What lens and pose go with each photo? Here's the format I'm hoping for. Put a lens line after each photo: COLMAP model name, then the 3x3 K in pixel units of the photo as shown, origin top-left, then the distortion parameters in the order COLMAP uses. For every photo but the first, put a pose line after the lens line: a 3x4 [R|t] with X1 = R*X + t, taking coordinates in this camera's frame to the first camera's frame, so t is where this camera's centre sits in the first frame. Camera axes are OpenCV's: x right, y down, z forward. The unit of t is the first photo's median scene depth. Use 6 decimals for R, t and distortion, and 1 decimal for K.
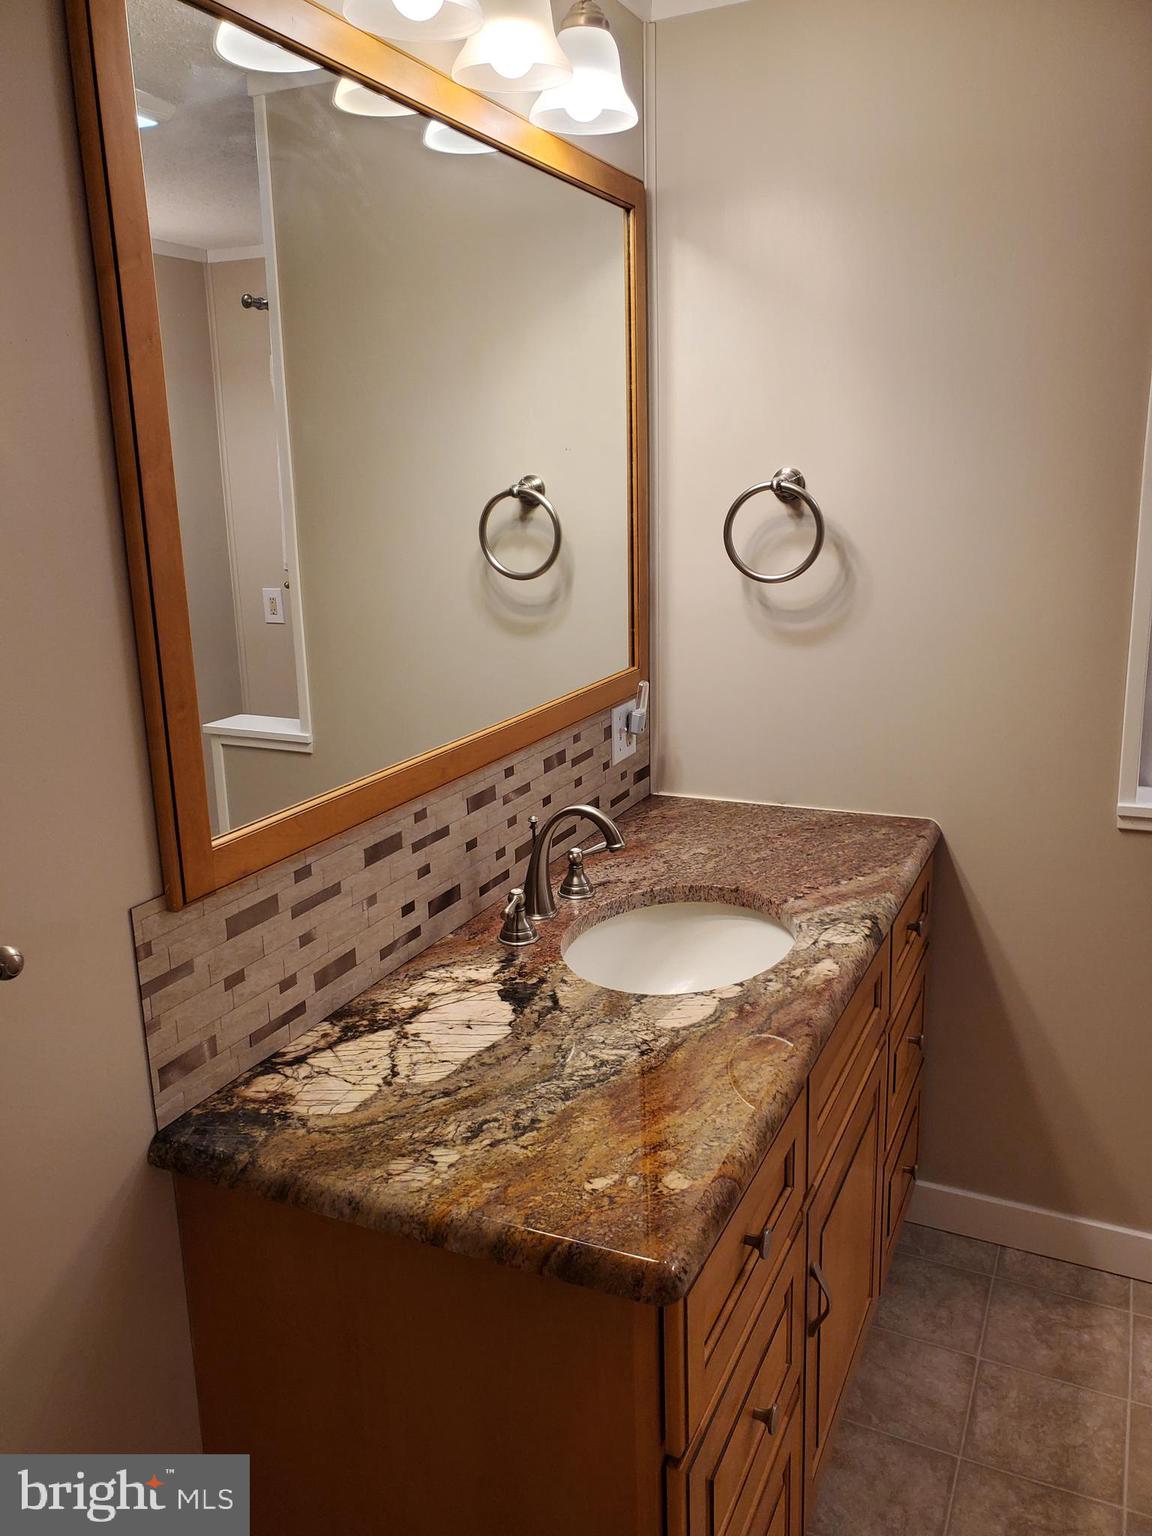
lens RADIAL K [[1211.2, 0, 538.6], [0, 1211.2, 782.2], [0, 0, 1]] dist [0.061939, -0.061252]
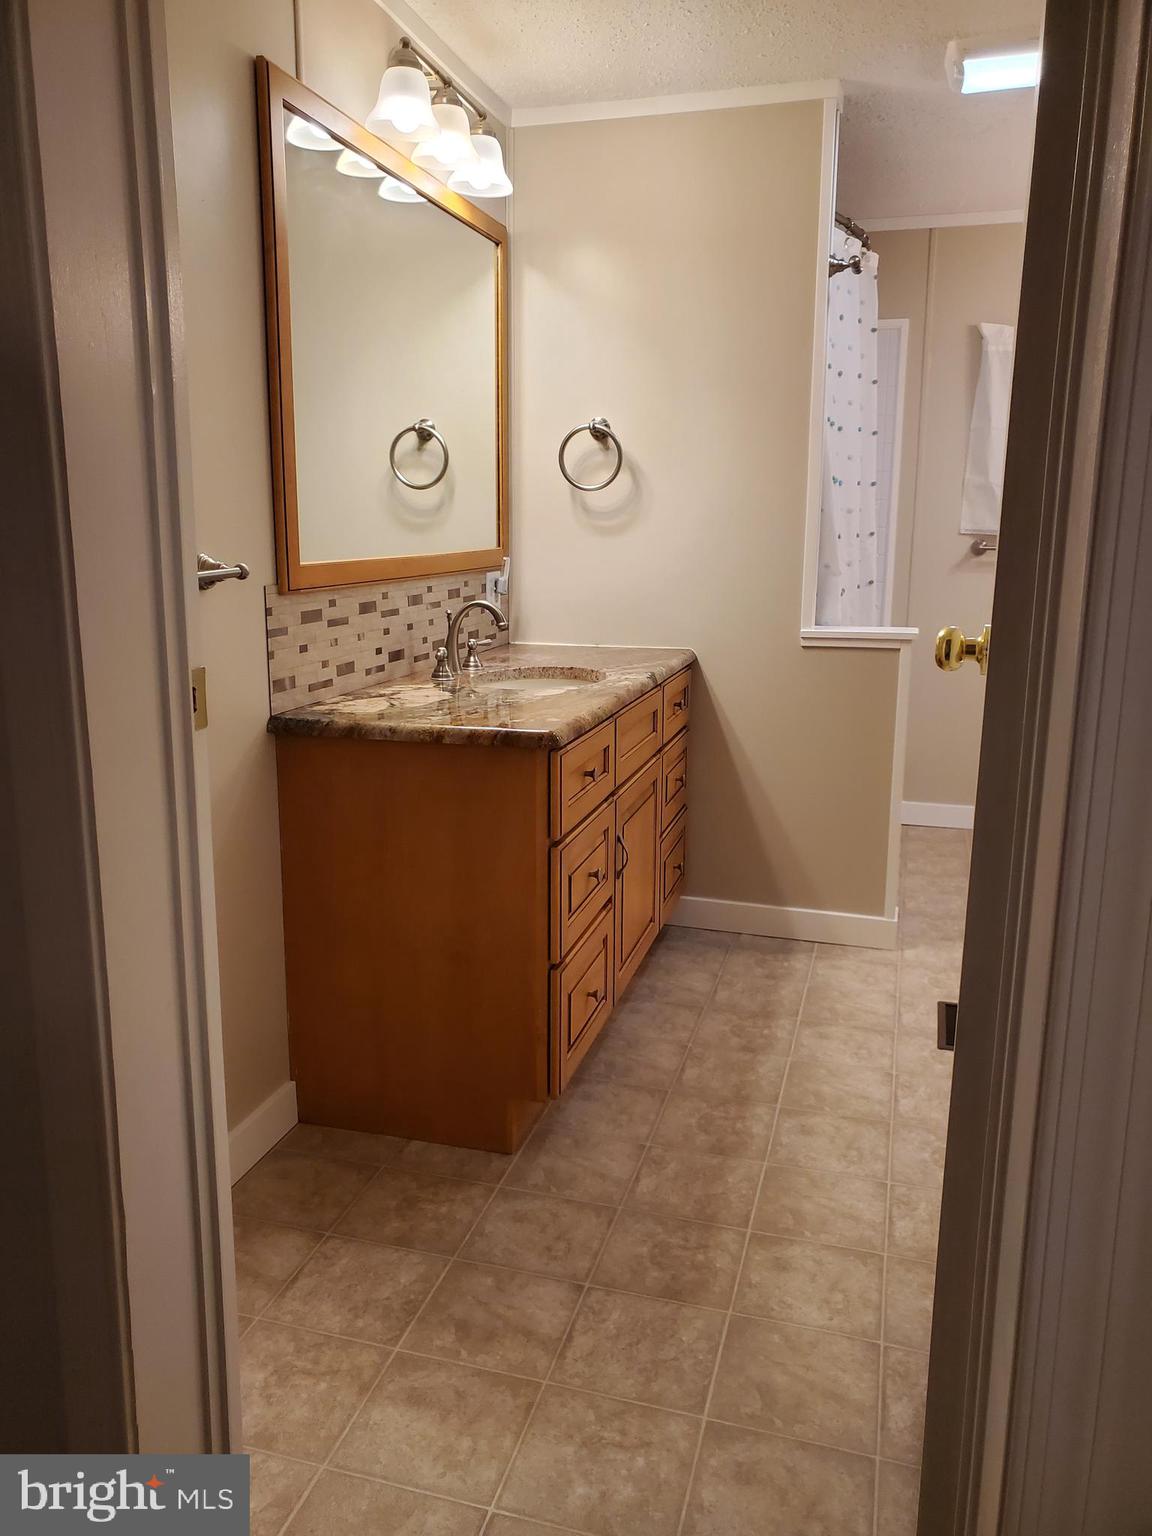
lens RADIAL K [[1211.2, 0, 576.0], [0, 1211.2, 769.6], [0, 0, 1]] dist [0.061939, -0.061252]
pose [[0.982138, -0.001666, 0.188153, -0.126427], [0.008730, 0.999287, -0.036722, 0.268116], [-0.187958, 0.037708, 0.981453, -0.539363]]
